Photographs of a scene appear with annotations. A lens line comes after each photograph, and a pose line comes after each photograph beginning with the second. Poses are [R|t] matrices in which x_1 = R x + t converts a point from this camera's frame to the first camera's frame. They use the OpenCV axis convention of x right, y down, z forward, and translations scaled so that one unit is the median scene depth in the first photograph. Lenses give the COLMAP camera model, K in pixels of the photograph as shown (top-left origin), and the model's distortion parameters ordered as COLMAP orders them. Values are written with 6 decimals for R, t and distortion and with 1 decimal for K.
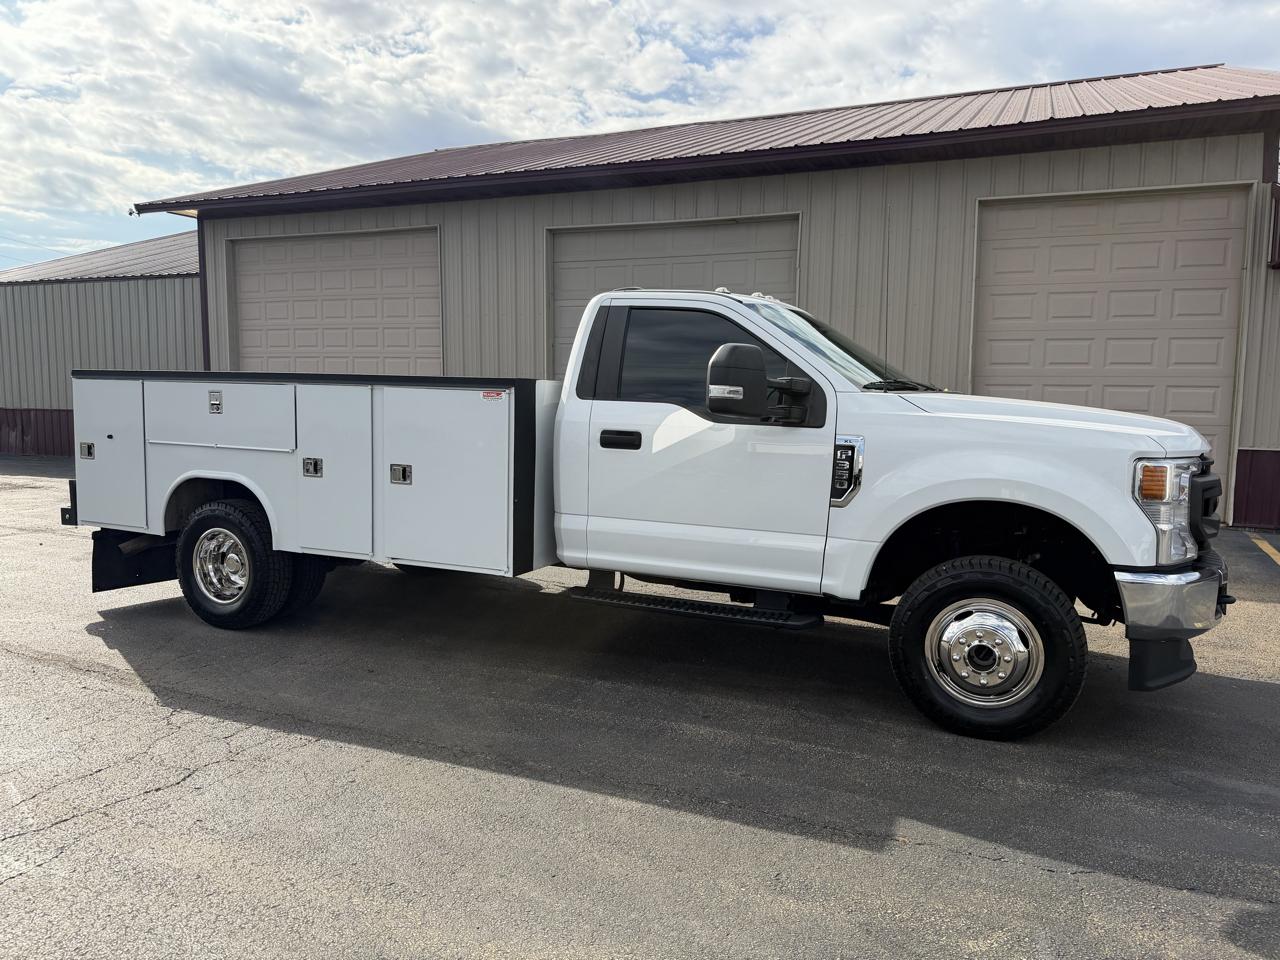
lens RADIAL K [[907.7, 0, 639.4], [0, 907.7, 479.5], [0, 0, 1]] dist [0.011391, -0.024282]
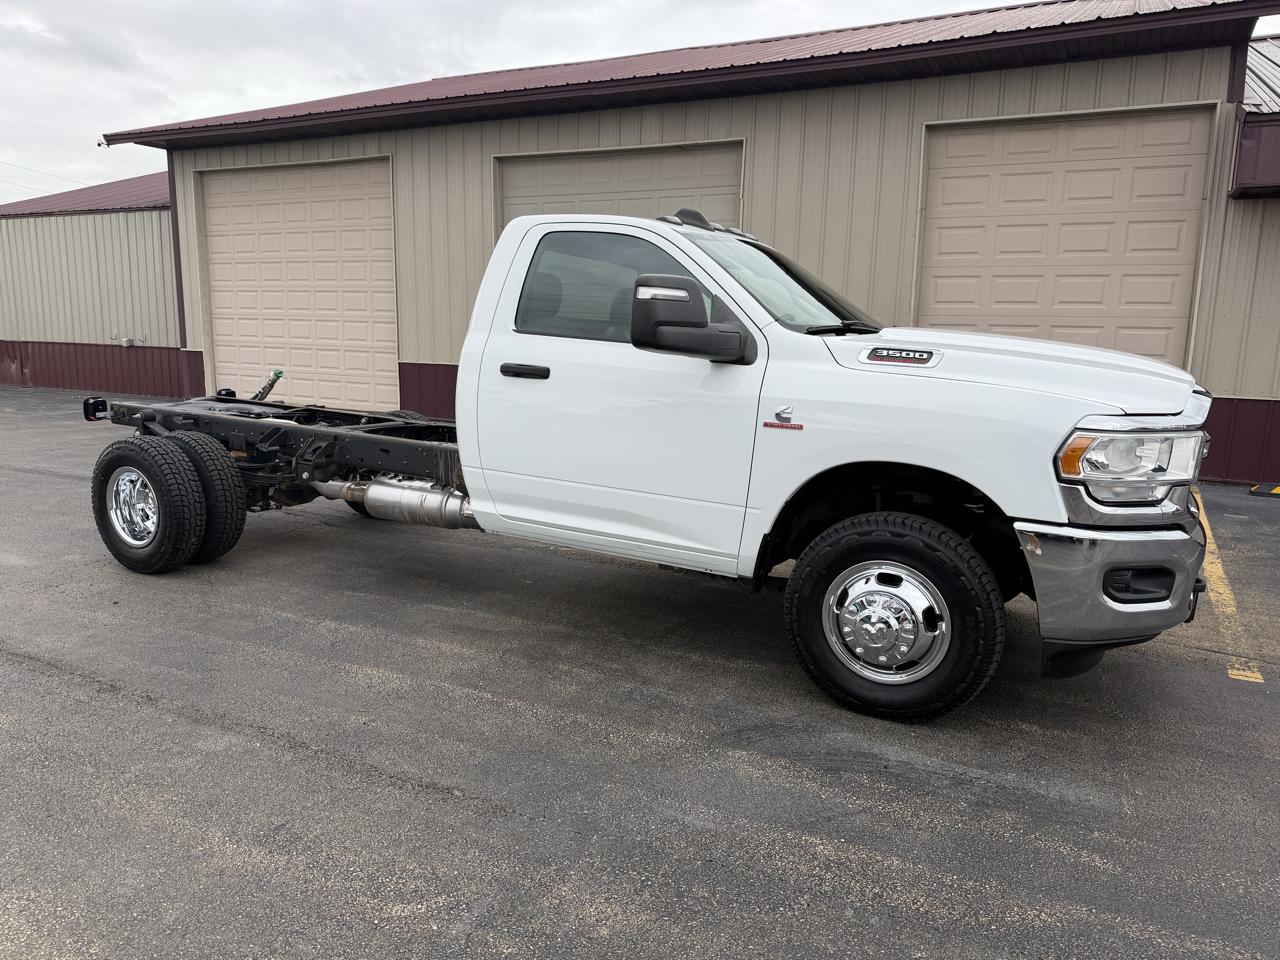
lens RADIAL K [[907.7, 0, 643.4], [0, 907.7, 487.7], [0, 0, 1]] dist [0.011391, -0.024282]
pose [[0.997900, 0.020522, -0.061434, 0.122101], [-0.015996, 0.997183, 0.073279, 0.001062], [0.062765, -0.072142, 0.995418, 0.020184]]
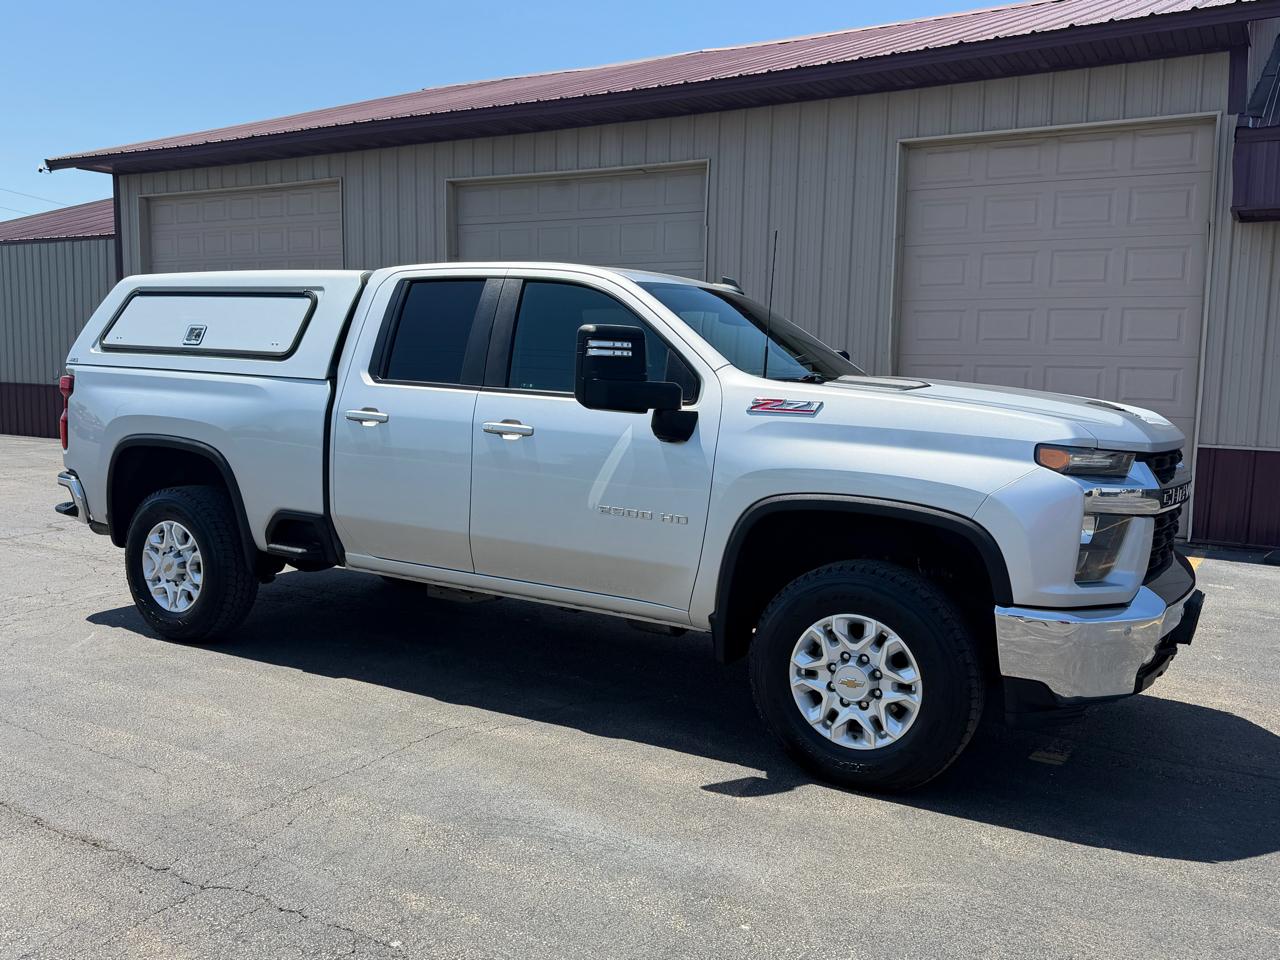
lens RADIAL K [[1080.4, 0, 651.9], [0, 1080.4, 486.3], [0, 0, 1]] dist [0.026967, -0.049341]
pose [[0.991675, 0.021543, -0.126951, 0.229906], [-0.019637, 0.999675, 0.016248, -0.003358], [0.127260, -0.013619, 0.991776, -0.014098]]
